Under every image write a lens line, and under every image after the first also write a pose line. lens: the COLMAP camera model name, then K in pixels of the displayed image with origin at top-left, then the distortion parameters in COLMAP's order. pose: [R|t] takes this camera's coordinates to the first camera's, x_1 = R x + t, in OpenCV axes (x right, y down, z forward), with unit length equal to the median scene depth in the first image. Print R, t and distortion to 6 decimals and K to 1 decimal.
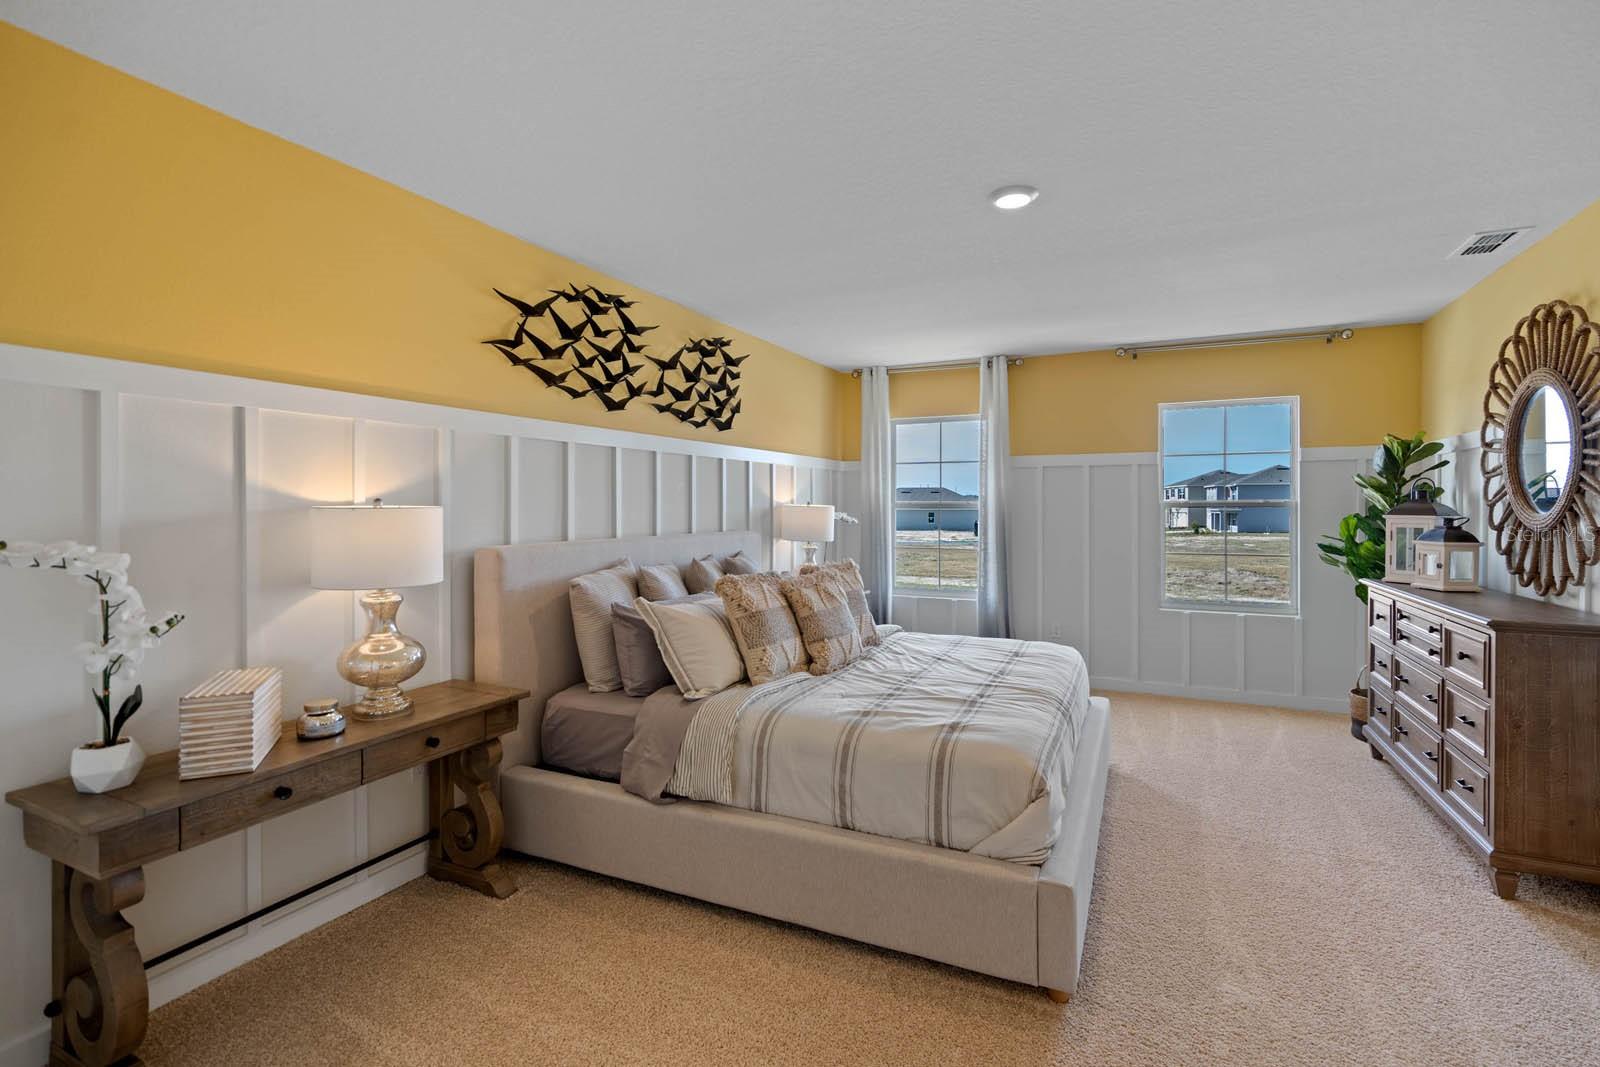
lens RADIAL K [[743.6, 0, 790.3], [0, 743.6, 511.4], [0, 0, 1]] dist [-0.009012, 0.004393]
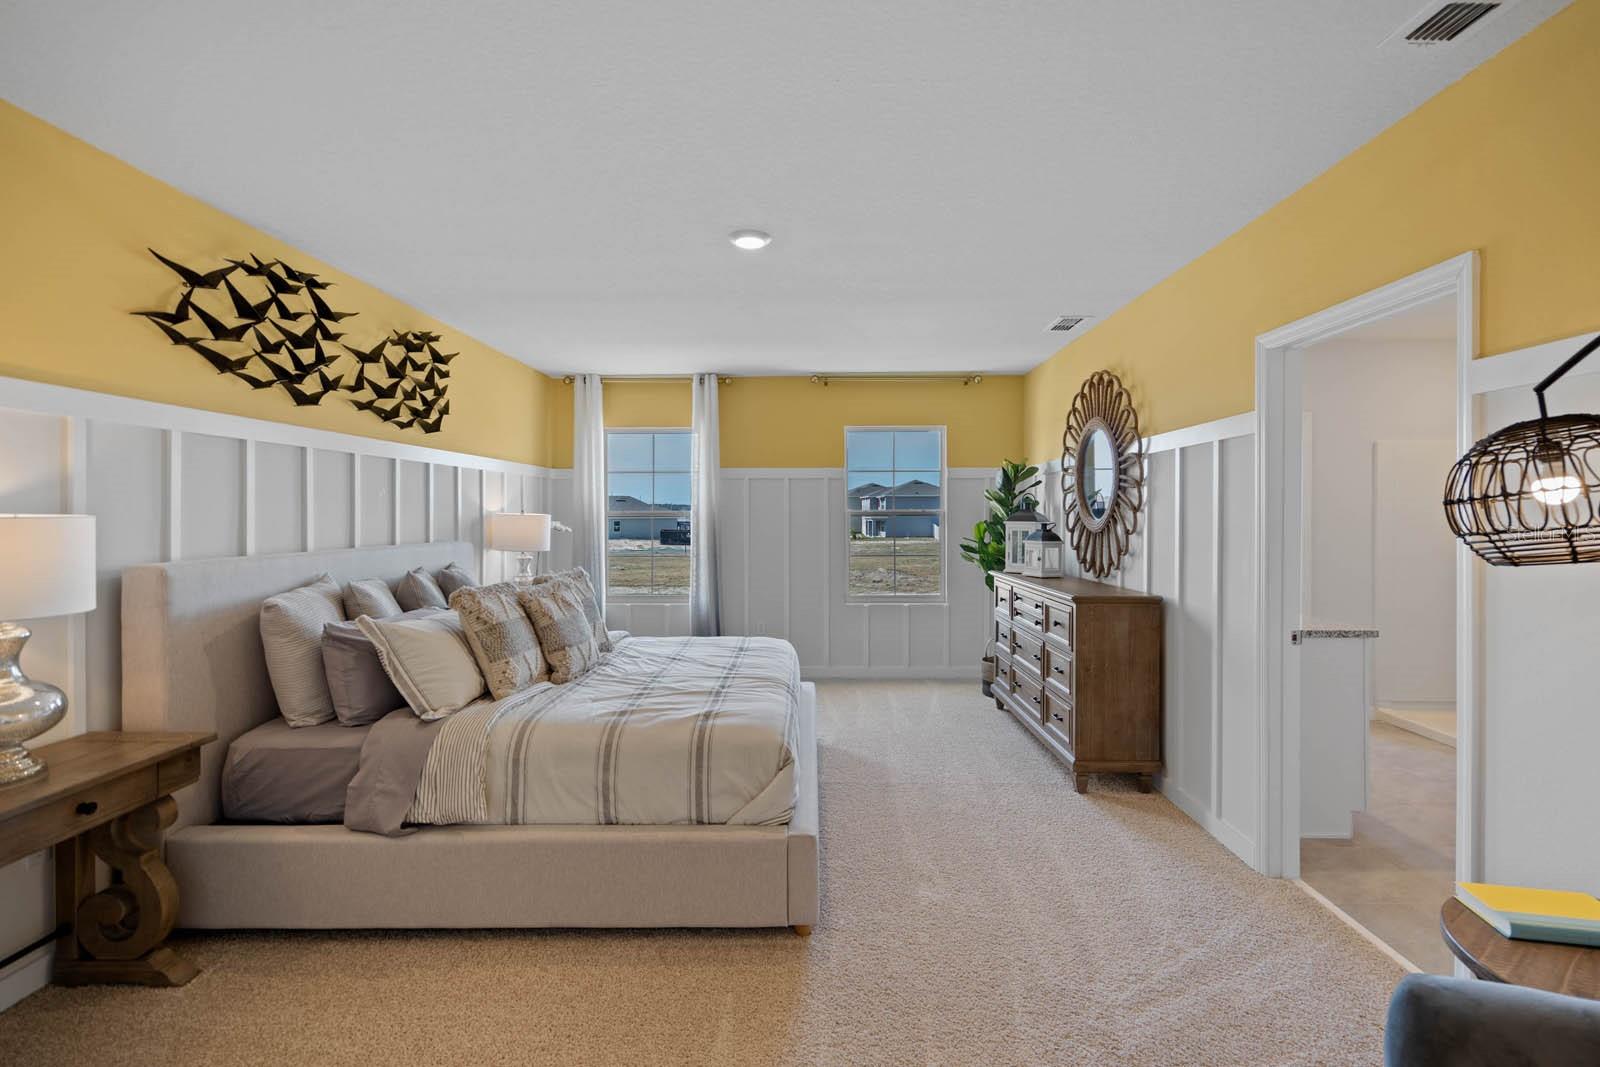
lens RADIAL K [[743.6, 0, 810.4], [0, 743.6, 520.5], [0, 0, 1]] dist [-0.009012, 0.004393]
pose [[0.903380, -0.003622, 0.428825, -0.088723], [0.003396, 0.999993, 0.001292, 0.000393], [-0.428827, 0.000289, 0.903387, -0.047186]]
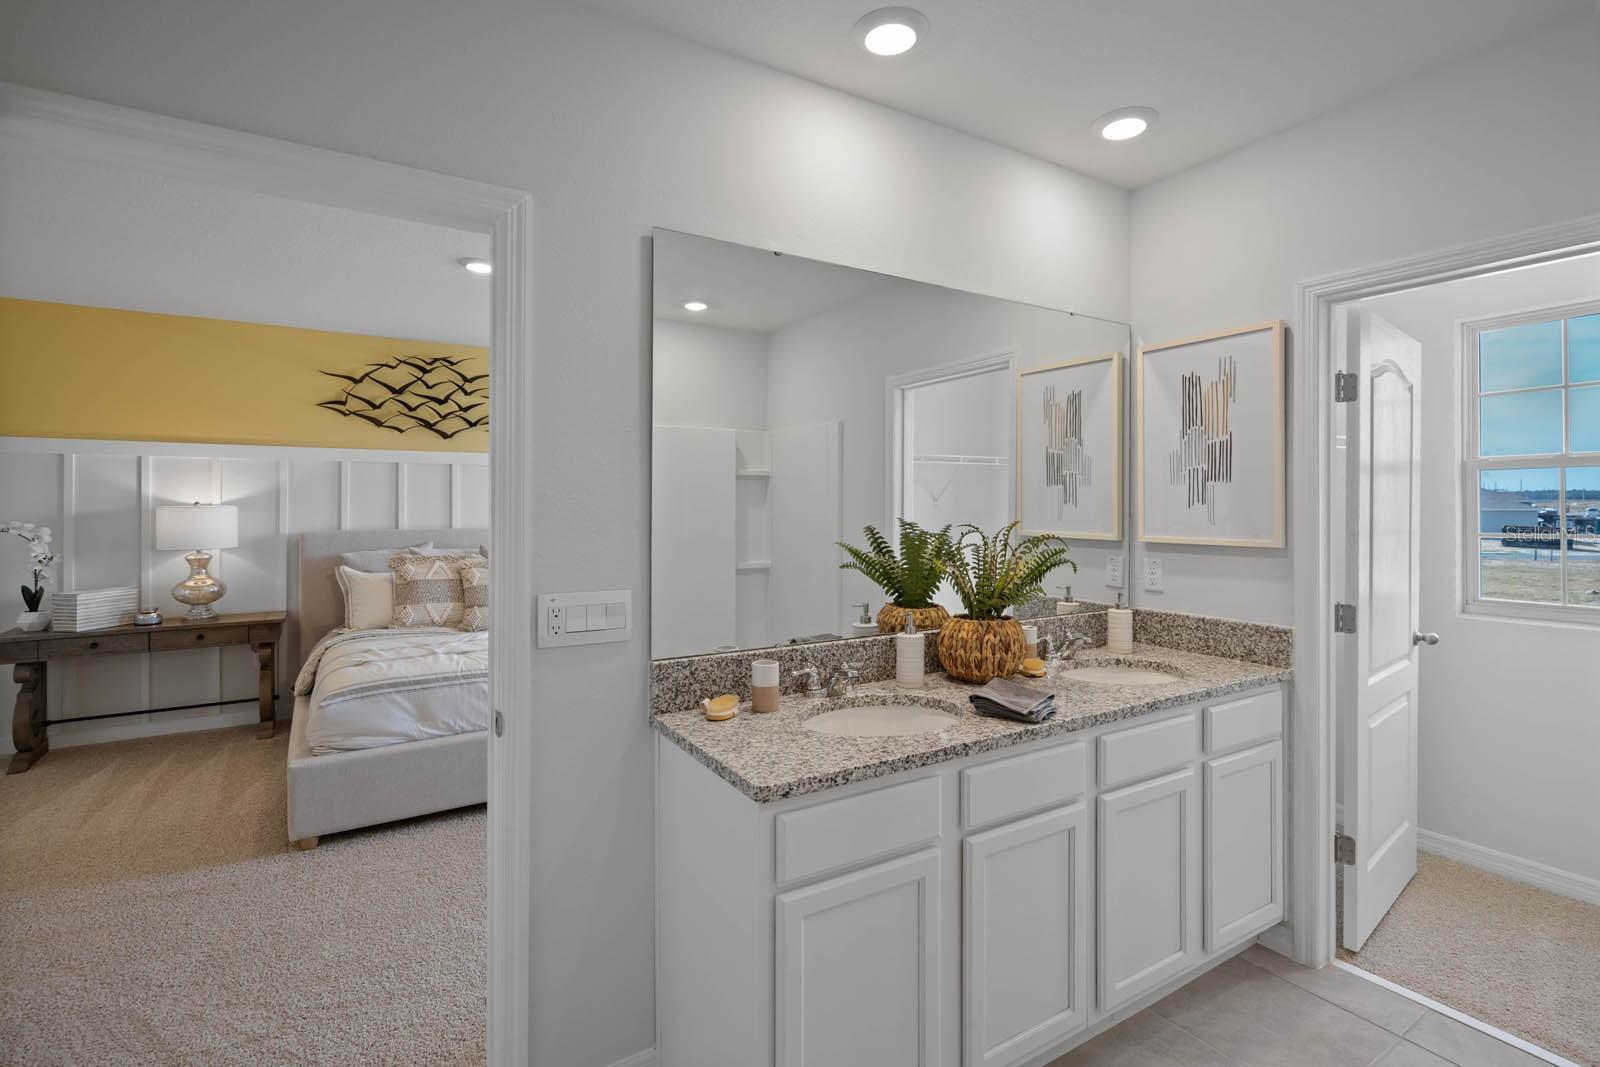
lens RADIAL K [[743.6, 0, 822.8], [0, 743.6, 508.1], [0, 0, 1]] dist [-0.009012, 0.004393]
pose [[0.837850, -0.001109, -0.545900, 1.348789], [-0.002737, 0.999977, -0.006231, 0.004101], [0.545894, 0.006715, 0.837827, 0.241276]]
